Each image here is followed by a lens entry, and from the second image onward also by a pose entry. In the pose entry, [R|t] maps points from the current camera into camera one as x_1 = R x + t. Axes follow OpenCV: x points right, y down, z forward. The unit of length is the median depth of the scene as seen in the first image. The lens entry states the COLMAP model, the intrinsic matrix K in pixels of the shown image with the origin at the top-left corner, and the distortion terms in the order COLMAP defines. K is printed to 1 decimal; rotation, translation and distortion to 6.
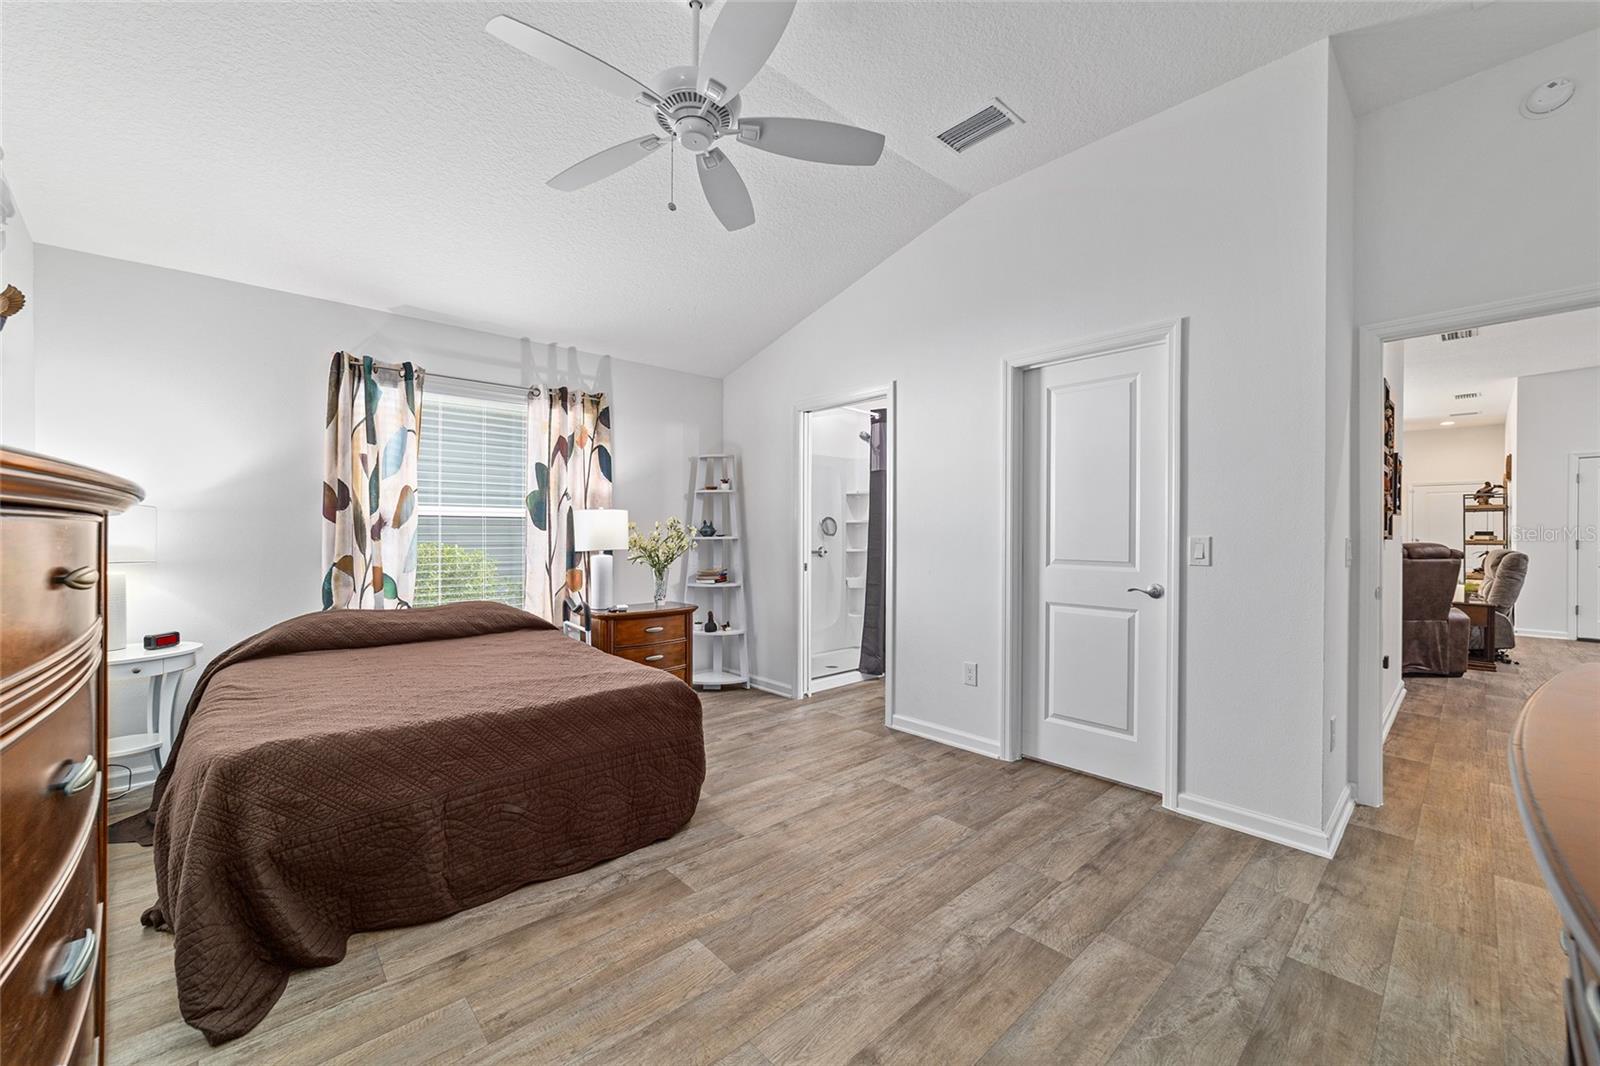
lens RADIAL K [[611.6, 0, 804.4], [0, 611.6, 531.5], [0, 0, 1]] dist [-0.009818, 0.009474]
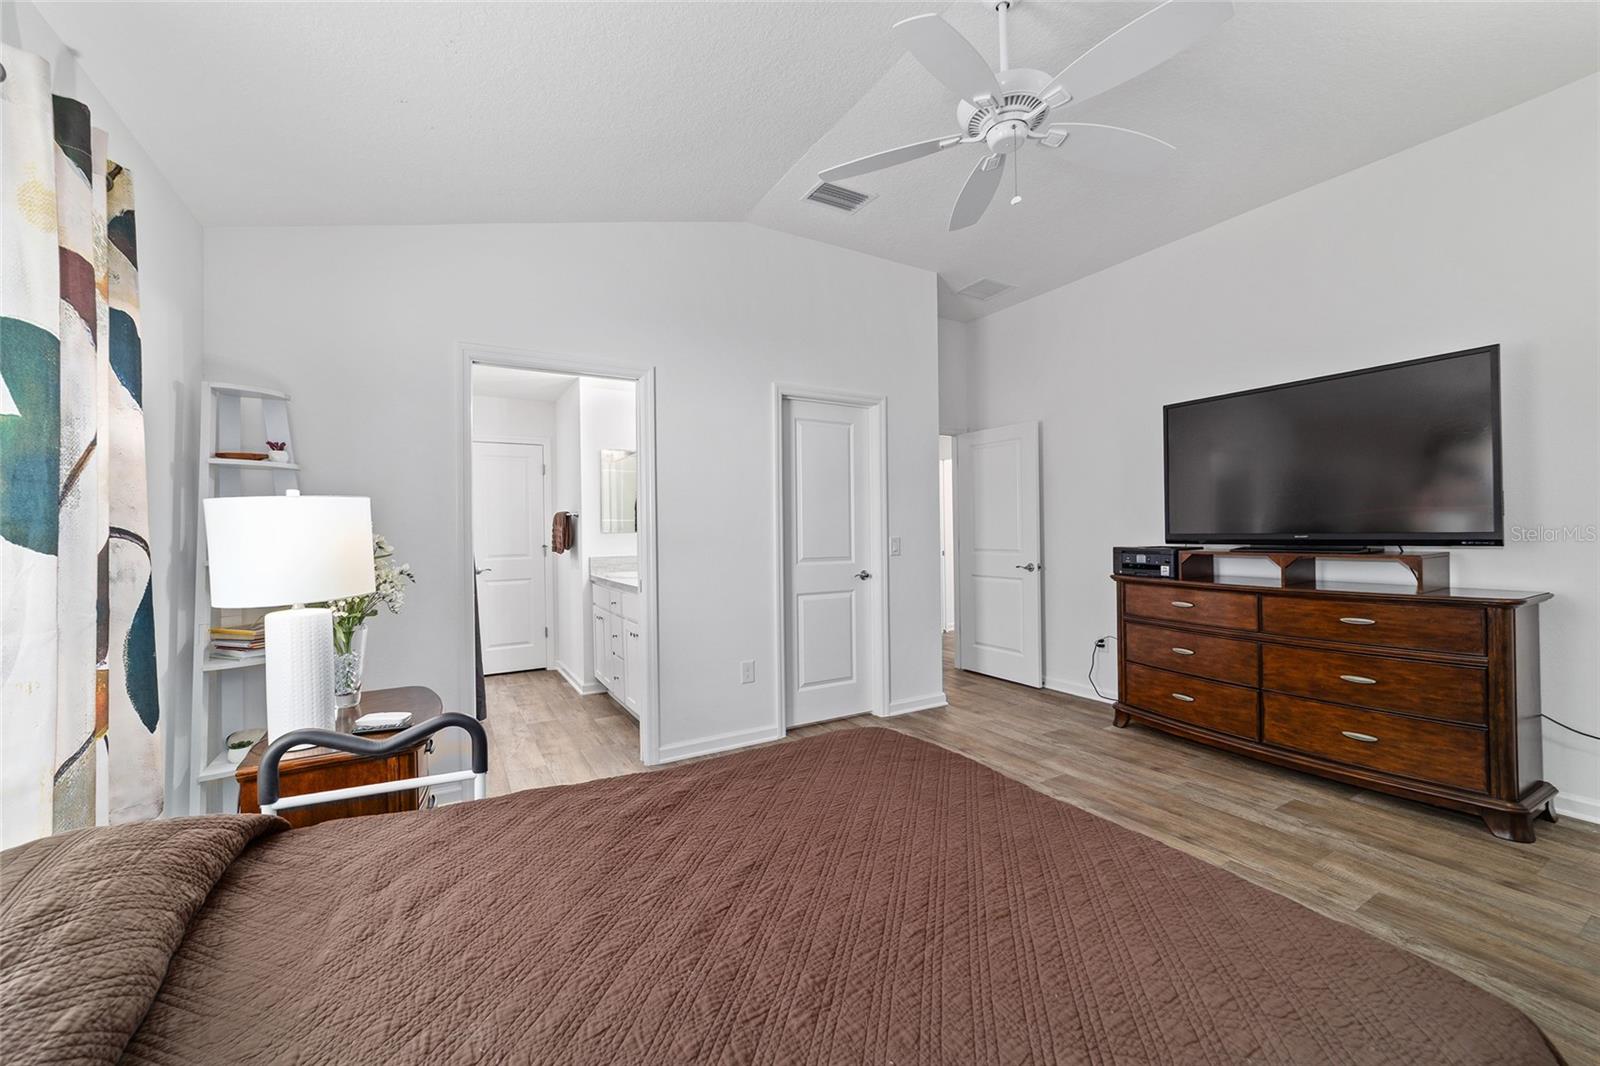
lens RADIAL K [[611.6, 0, 804.4], [0, 611.6, 531.5], [0, 0, 1]] dist [-0.009818, 0.009474]
pose [[0.217392, -0.008779, 0.976045, -0.912577], [0.010403, 0.999924, 0.006677, -0.020241], [-0.976029, 0.008703, 0.217466, 0.838226]]
